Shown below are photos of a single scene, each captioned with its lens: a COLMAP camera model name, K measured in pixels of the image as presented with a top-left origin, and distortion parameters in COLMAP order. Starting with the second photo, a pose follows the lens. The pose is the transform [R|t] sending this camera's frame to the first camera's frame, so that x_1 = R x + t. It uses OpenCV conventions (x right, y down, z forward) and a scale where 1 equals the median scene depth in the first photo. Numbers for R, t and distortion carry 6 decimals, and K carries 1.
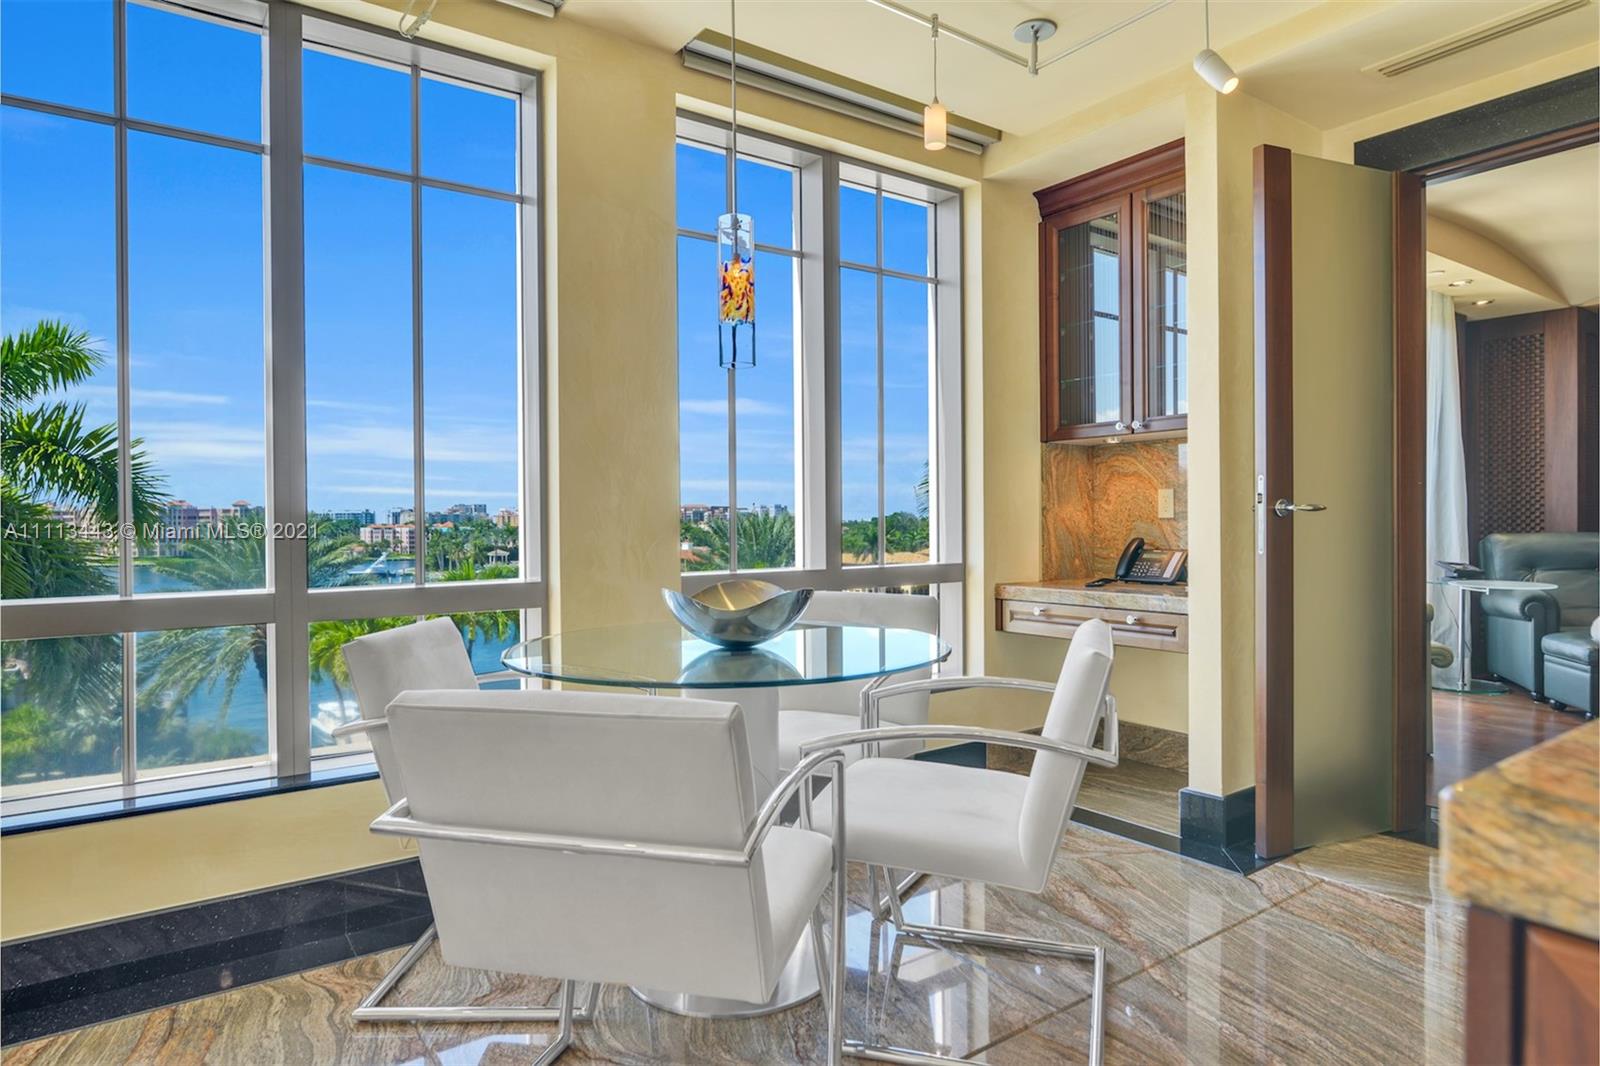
lens RADIAL K [[918.1, 0, 796.6], [0, 918.1, 530.6], [0, 0, 1]] dist [-0.001974, -0.000605]
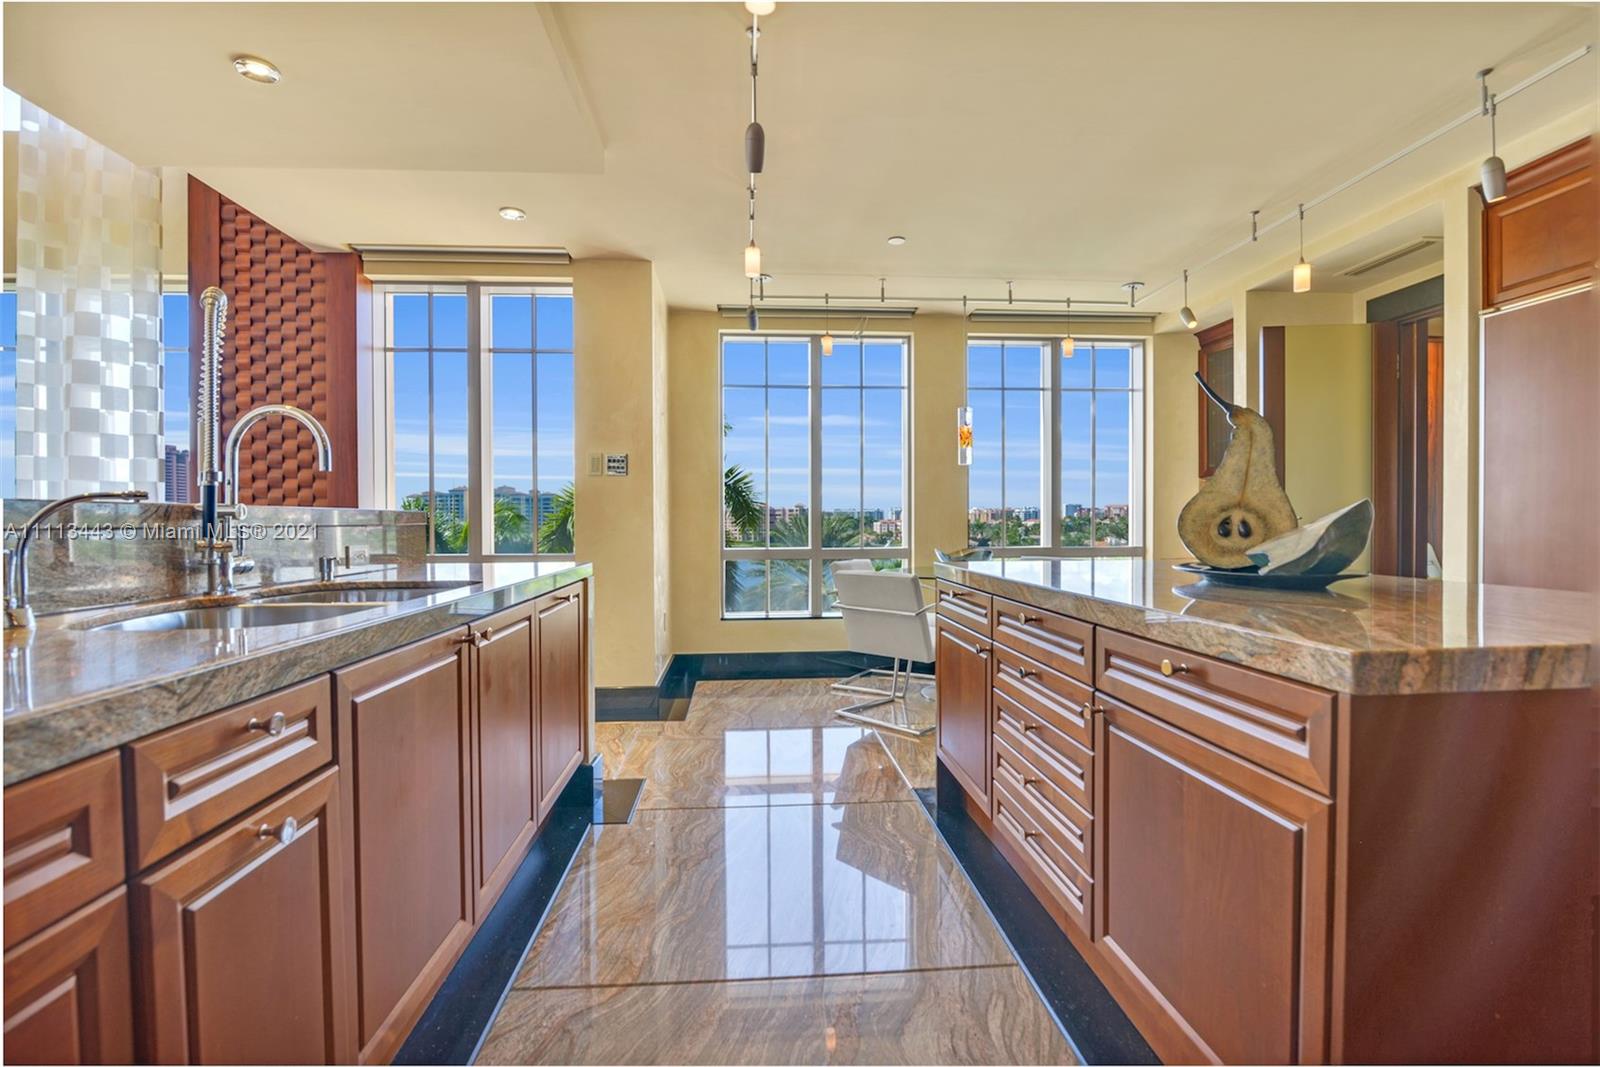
lens RADIAL K [[731.7, 0, 797.9], [0, 731.7, 532.3], [0, 0, 1]] dist [-0.002152, -0.000119]
pose [[0.854281, 0.014235, -0.519616, 0.386491], [-0.009357, 0.999884, 0.012007, -0.002674], [0.519727, -0.005395, 0.854315, -0.644406]]
